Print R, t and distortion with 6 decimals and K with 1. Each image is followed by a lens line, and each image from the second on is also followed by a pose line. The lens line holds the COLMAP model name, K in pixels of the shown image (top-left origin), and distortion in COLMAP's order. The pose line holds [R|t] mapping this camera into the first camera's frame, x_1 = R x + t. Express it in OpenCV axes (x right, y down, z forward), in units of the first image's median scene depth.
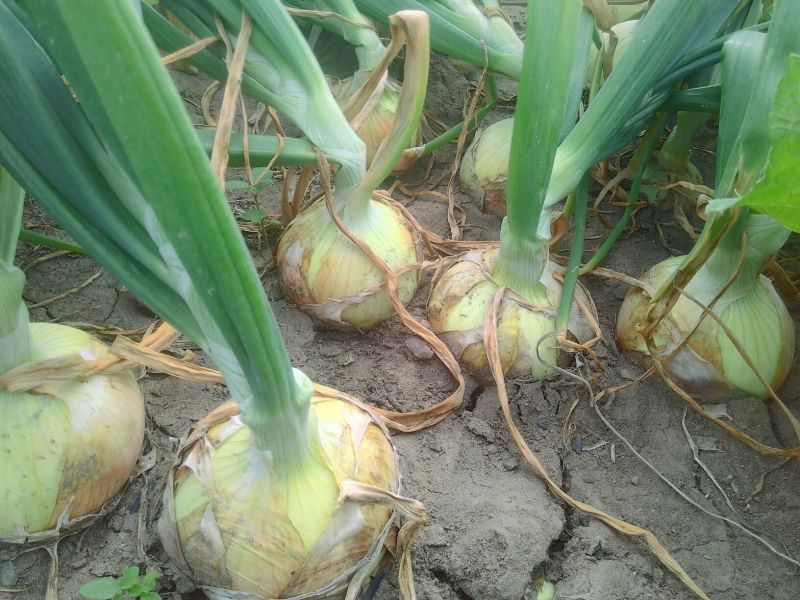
lens RADIAL K [[723.1, 0, 398.2], [0, 723.1, 297.4], [0, 0, 1]] dist [0.151327, -0.234411]
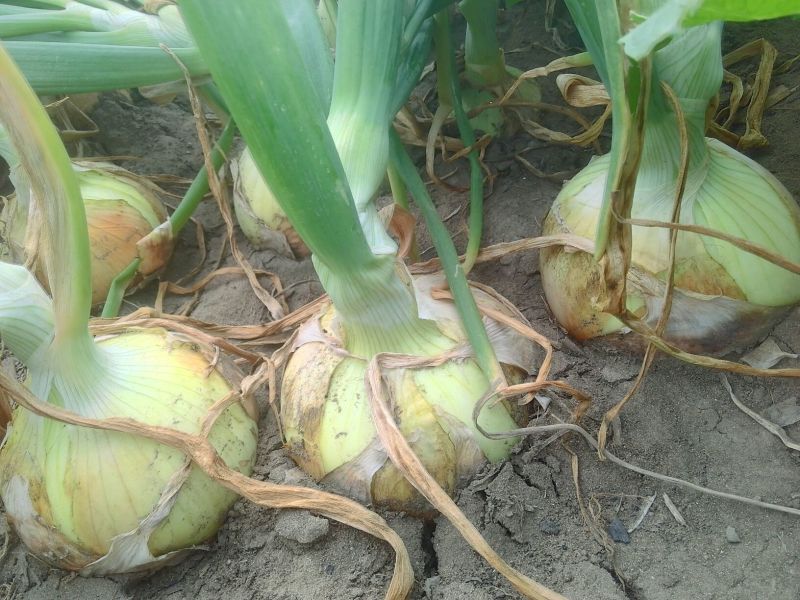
lens RADIAL K [[717.4, 0, 400.0], [0, 717.4, 300.0], [0, 0, 1]] dist [0.162905, -0.326265]
pose [[0.848196, -0.506508, 0.154961, 0.098306], [0.514300, 0.857524, -0.012164, -0.036725], [-0.126721, 0.090014, 0.987846, 0.423588]]
